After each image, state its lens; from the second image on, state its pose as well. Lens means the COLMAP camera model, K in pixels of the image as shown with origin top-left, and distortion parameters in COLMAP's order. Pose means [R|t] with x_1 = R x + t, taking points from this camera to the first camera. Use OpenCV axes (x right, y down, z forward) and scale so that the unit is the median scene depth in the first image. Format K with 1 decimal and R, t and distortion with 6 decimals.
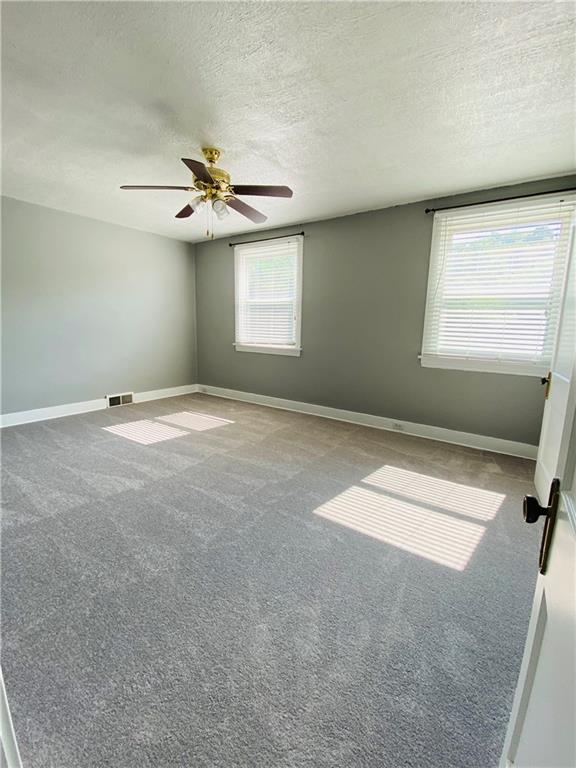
lens RADIAL K [[334.0, 0, 288.0], [0, 334.0, 384.0], [0, 0, 1]] dist [0.113090, -0.000064]
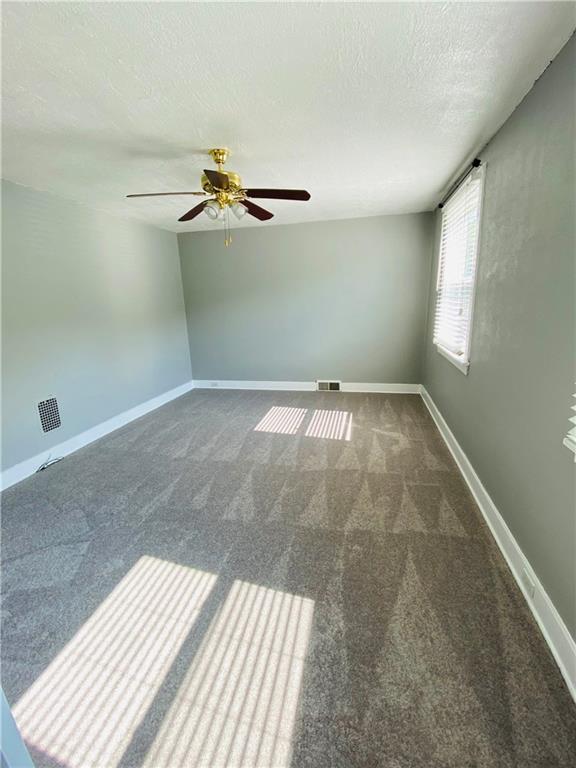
lens RADIAL K [[341.5, 0, 288.0], [0, 341.5, 384.0], [0, 0, 1]] dist [-0.003974, -0.000402]
pose [[0.387511, 0.190787, -0.901907, 0.574732], [-0.115031, 0.980711, 0.158032, -0.153001], [0.914660, 0.042508, 0.401982, 0.591926]]
